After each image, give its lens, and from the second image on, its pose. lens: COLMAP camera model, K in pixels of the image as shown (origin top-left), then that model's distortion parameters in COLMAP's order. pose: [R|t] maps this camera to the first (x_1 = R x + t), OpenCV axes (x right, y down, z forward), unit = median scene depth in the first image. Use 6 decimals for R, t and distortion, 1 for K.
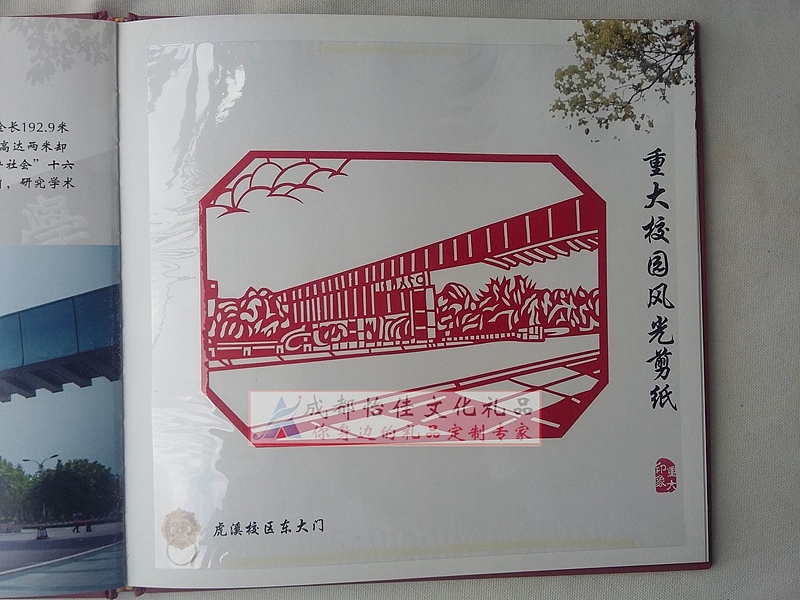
lens RADIAL K [[700.5, 0, 421.7], [0, 700.5, 298.4], [0, 0, 1]] dist [0.071090, -0.161412]
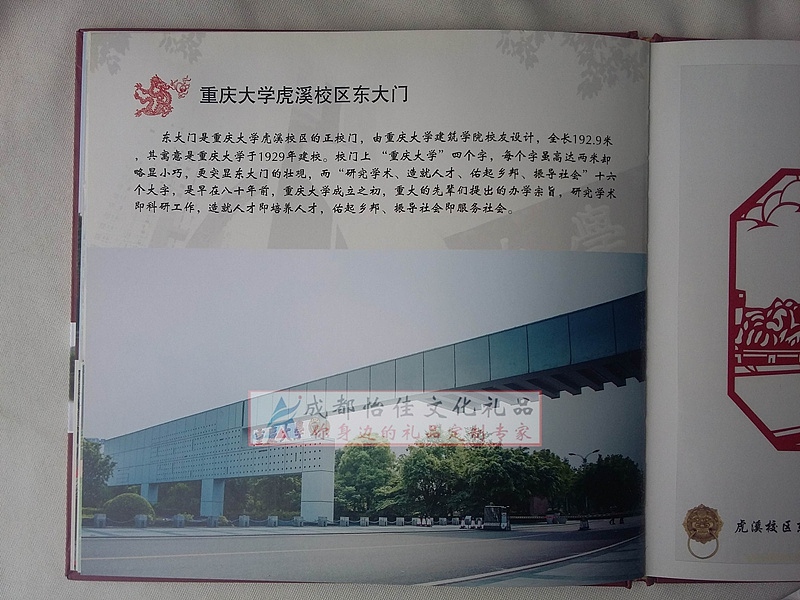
lens RADIAL K [[700.5, 0, 424.3], [0, 700.5, 301.9], [0, 0, 1]] dist [0.071090, -0.161412]
pose [[0.999125, 0.036040, -0.021202, -0.748629], [-0.036010, 0.999350, 0.001809, 0.007010], [0.021253, -0.001044, 0.999774, -0.063510]]
